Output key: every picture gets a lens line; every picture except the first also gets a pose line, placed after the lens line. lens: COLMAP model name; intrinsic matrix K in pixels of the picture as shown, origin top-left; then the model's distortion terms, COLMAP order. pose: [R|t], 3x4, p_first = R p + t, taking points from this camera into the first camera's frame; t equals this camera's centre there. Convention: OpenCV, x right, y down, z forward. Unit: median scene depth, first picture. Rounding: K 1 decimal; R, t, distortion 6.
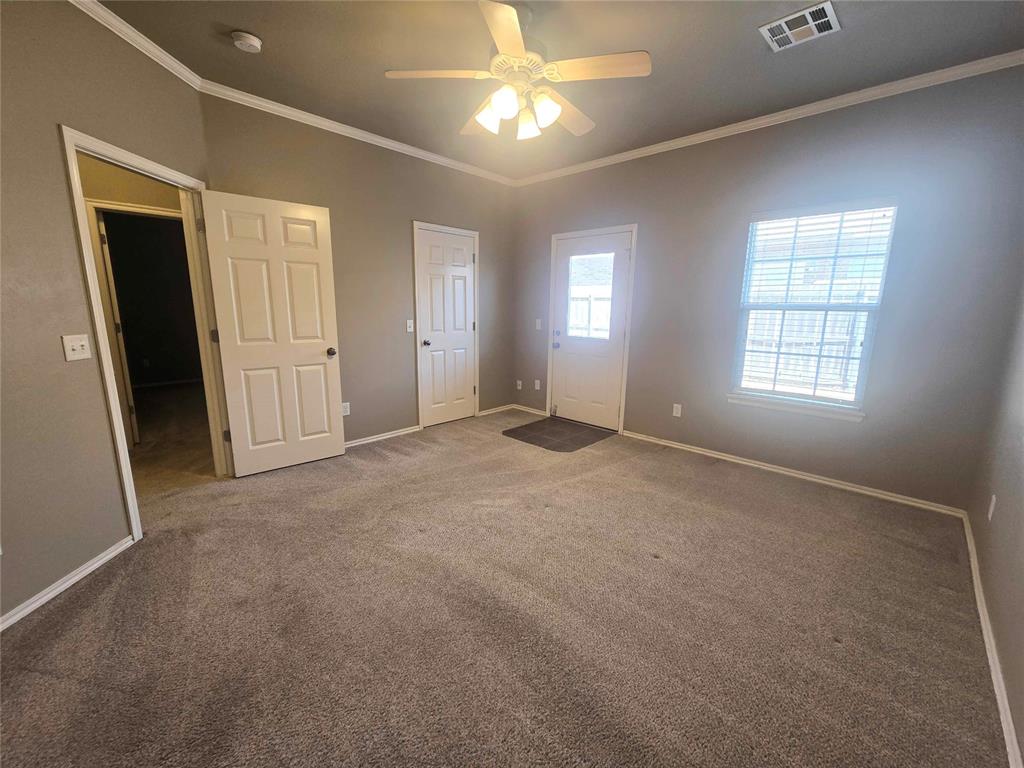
lens RADIAL K [[420.8, 0, 506.4], [0, 420.8, 385.0], [0, 0, 1]] dist [0.000829, 0.000236]
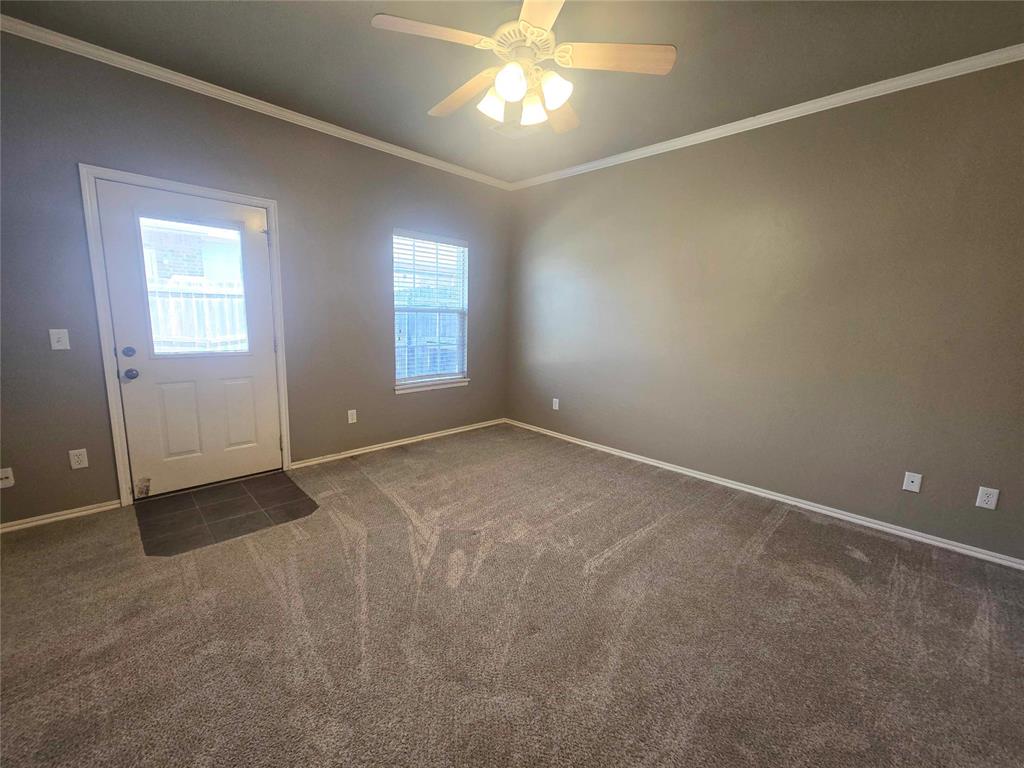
lens RADIAL K [[420.8, 0, 506.4], [0, 420.8, 385.0], [0, 0, 1]] dist [0.000829, 0.000236]
pose [[0.029829, -0.176740, 0.983805, -0.590181], [0.165849, 0.971476, 0.169496, -0.130652], [-0.985700, 0.158108, 0.058291, 0.679185]]
